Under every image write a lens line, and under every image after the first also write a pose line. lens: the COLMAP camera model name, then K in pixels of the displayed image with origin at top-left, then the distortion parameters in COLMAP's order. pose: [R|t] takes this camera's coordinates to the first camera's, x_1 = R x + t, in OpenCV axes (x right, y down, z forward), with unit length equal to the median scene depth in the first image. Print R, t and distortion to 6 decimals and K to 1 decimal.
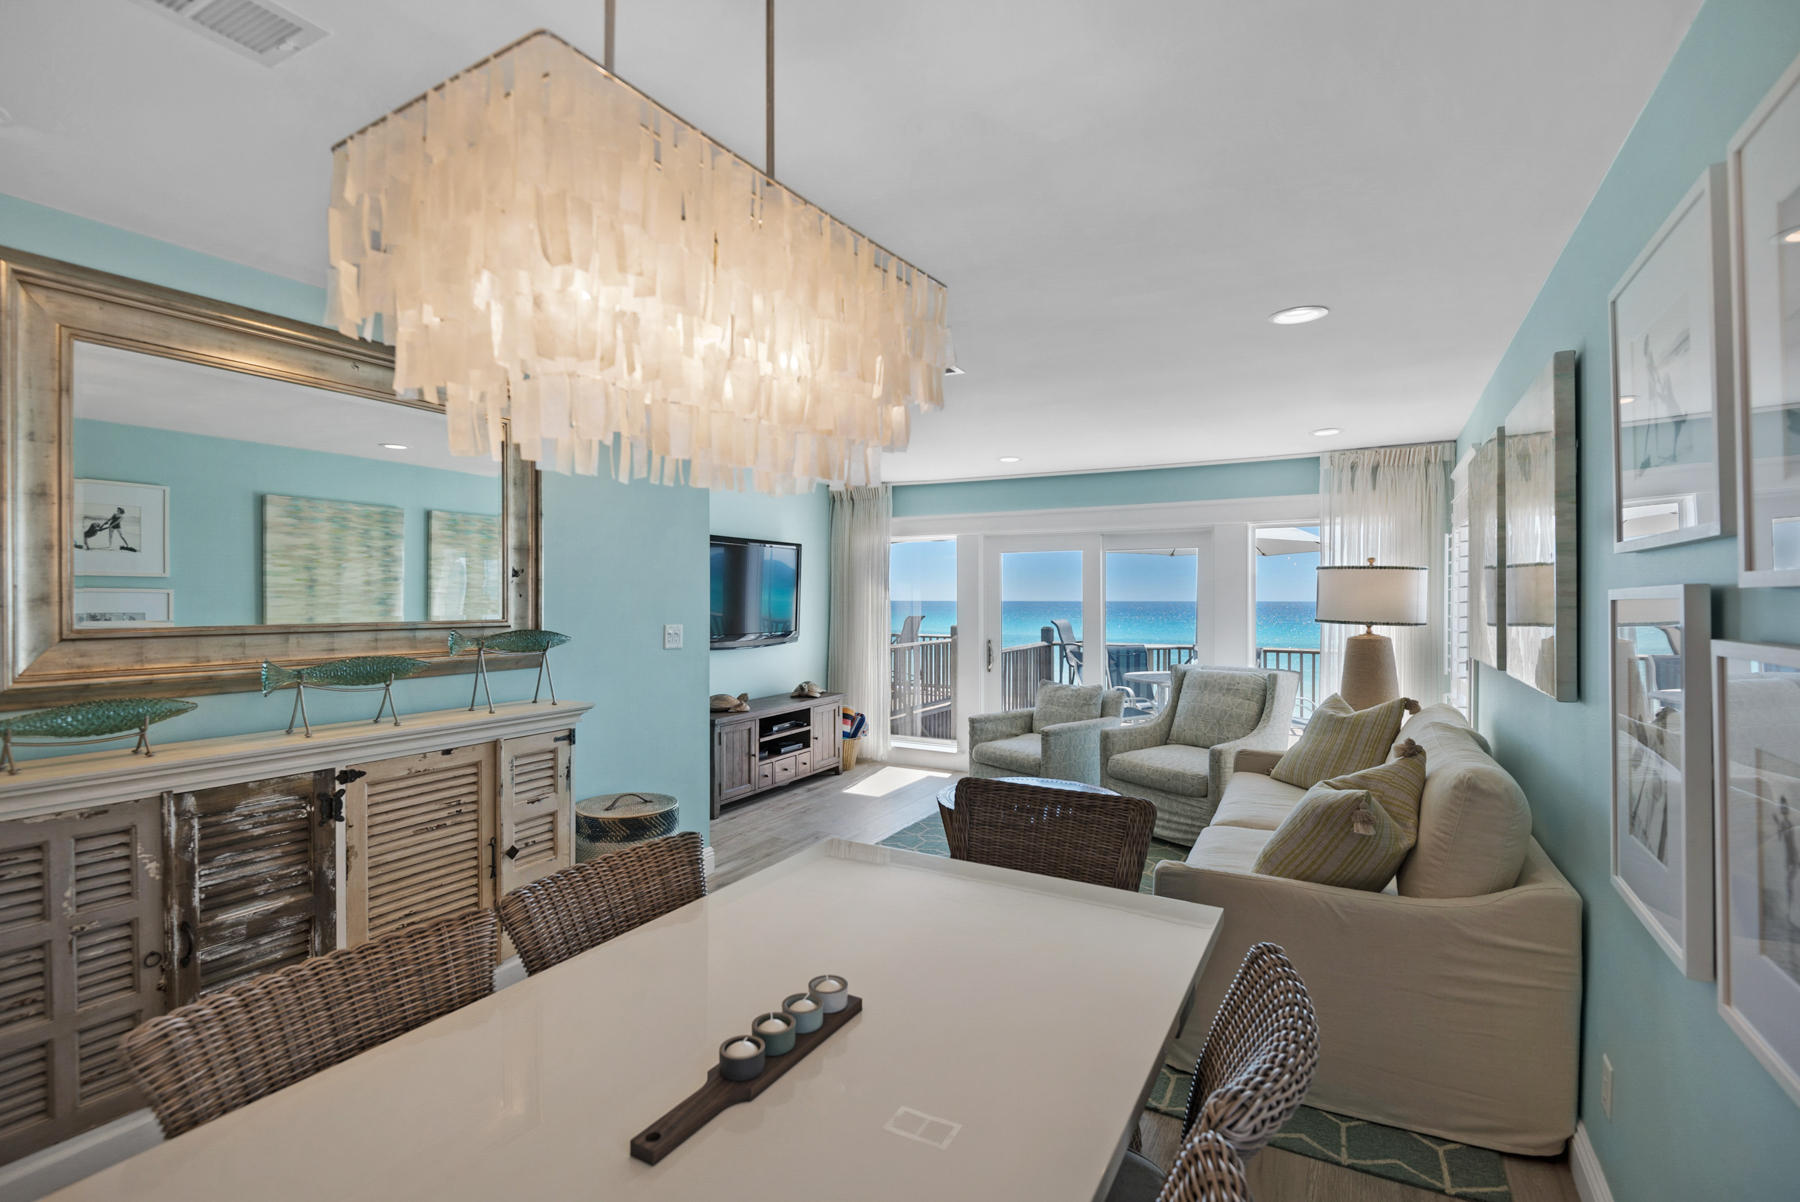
lens RADIAL K [[839.7, 0, 900.0], [0, 839.7, 601.0], [0, 0, 1]] dist [0.031889, -0.024238]
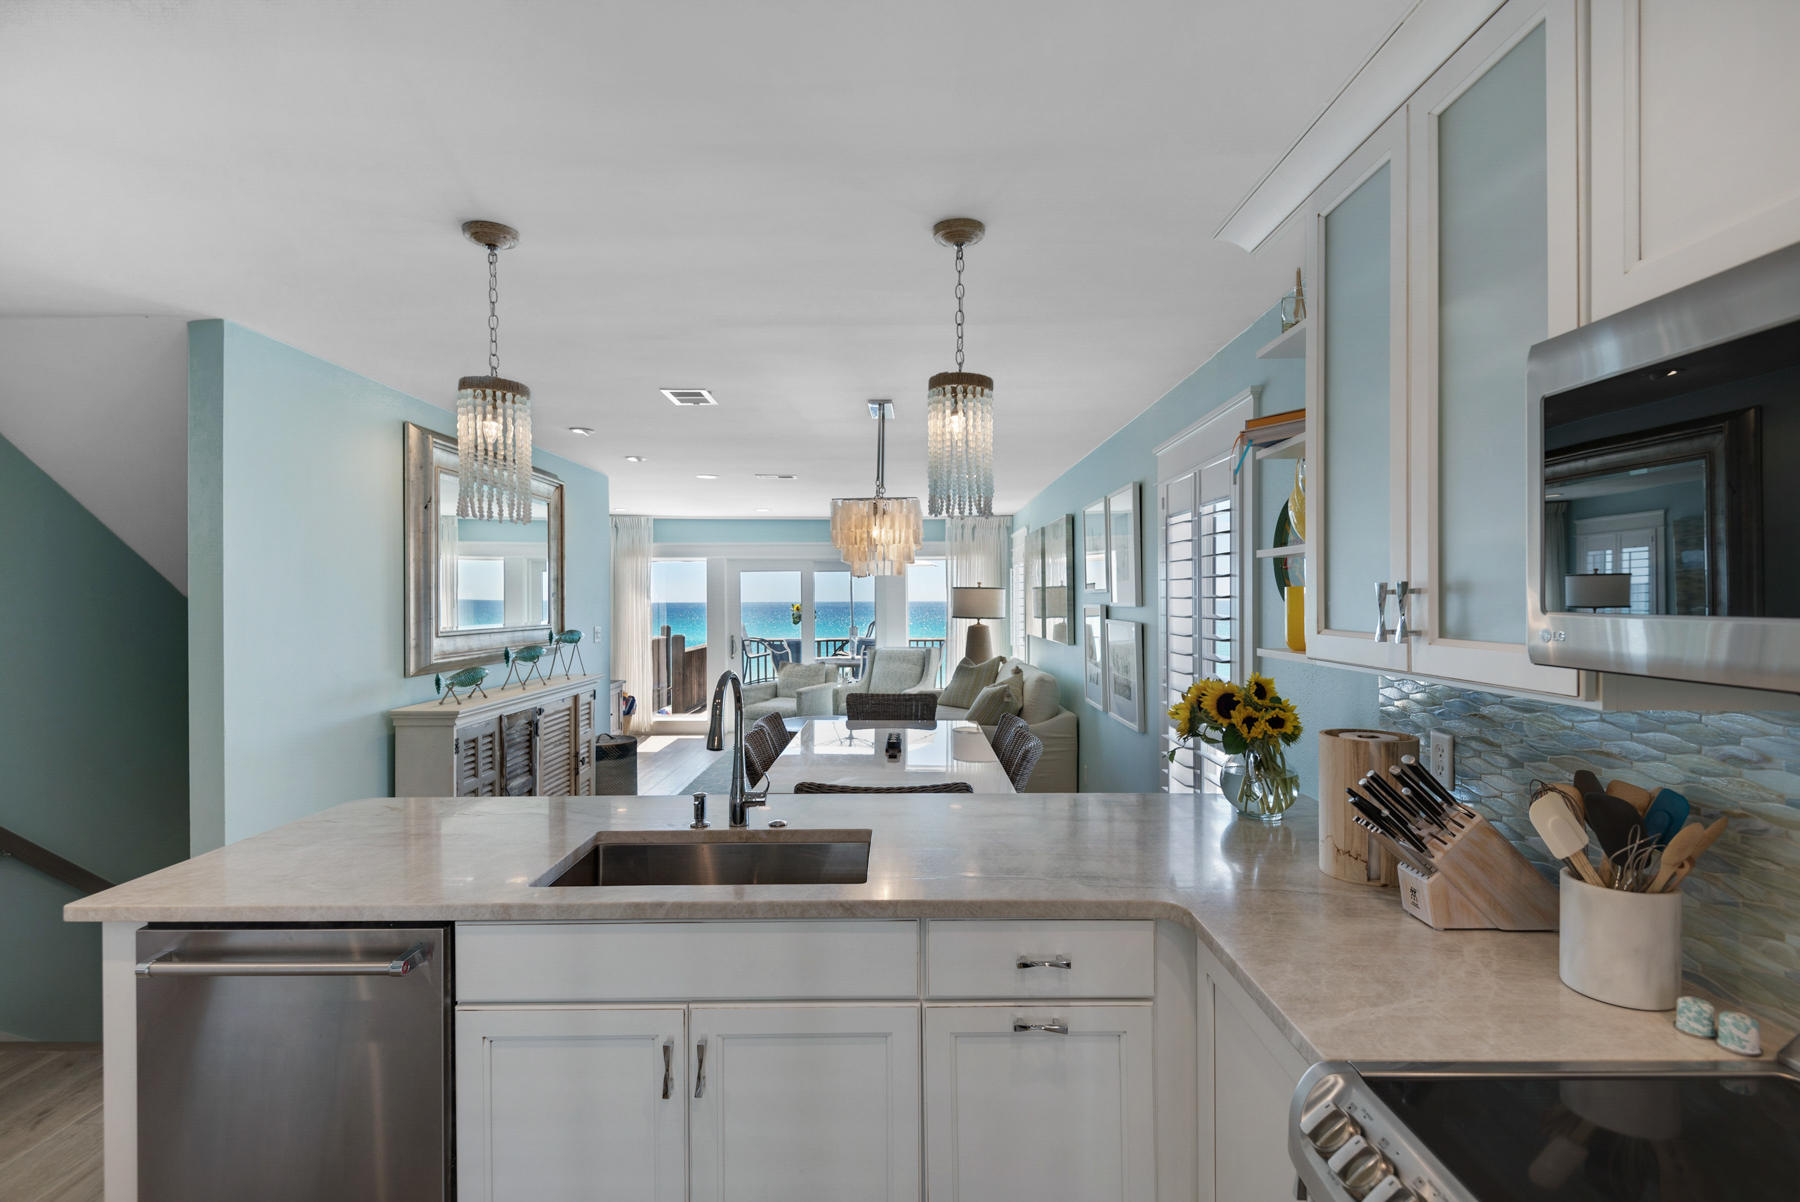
lens RADIAL K [[839.7, 0, 900.0], [0, 839.7, 601.0], [0, 0, 1]] dist [0.031889, -0.024238]
pose [[0.881248, -0.008678, 0.472575, -0.415292], [0.010393, 0.999945, -0.001018, -0.009644], [-0.472540, 0.005809, 0.881290, -0.476903]]
